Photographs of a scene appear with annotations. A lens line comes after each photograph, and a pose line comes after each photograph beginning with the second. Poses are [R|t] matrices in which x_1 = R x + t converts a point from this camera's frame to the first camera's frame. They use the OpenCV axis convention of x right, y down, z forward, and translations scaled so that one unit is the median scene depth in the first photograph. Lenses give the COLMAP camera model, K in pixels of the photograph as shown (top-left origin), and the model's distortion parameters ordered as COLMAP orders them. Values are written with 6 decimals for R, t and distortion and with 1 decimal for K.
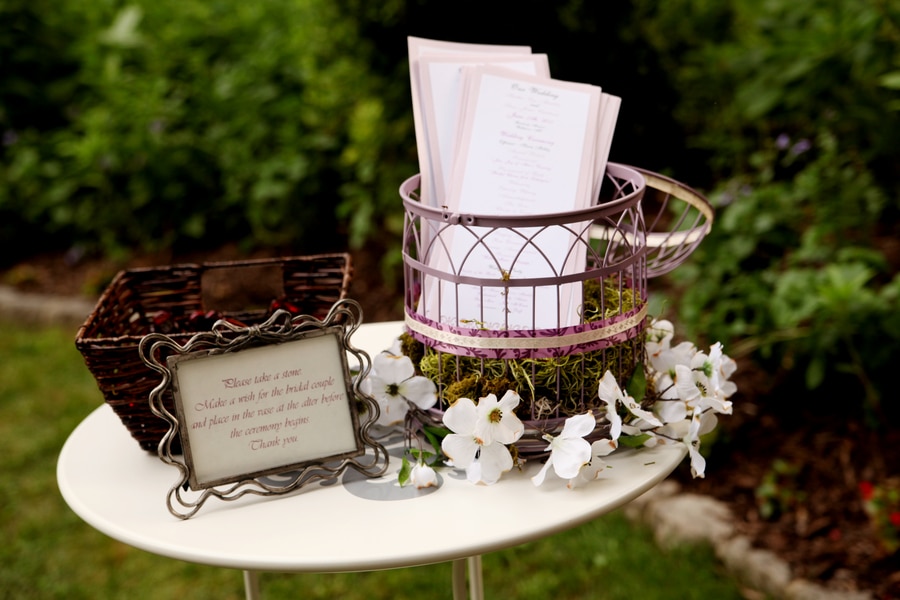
lens RADIAL K [[1819.2, 0, 450.4], [0, 1819.2, 299.8], [0, 0, 1]] dist [0.222436, 0.000000]
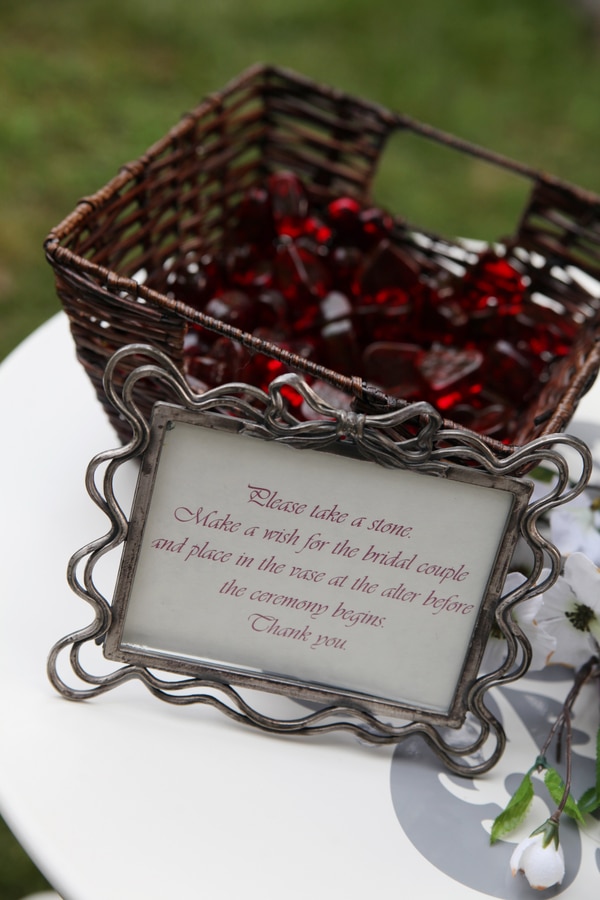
lens RADIAL K [[1837.4, 0, 299.5], [0, 1837.4, 450.3], [0, 0, 1]] dist [-0.015189, 0.000000]
pose [[0.873435, 0.467541, -0.136078, -0.052595], [-0.393171, 0.842008, 0.369377, -0.142026], [0.287277, -0.269125, 0.919263, 0.564163]]
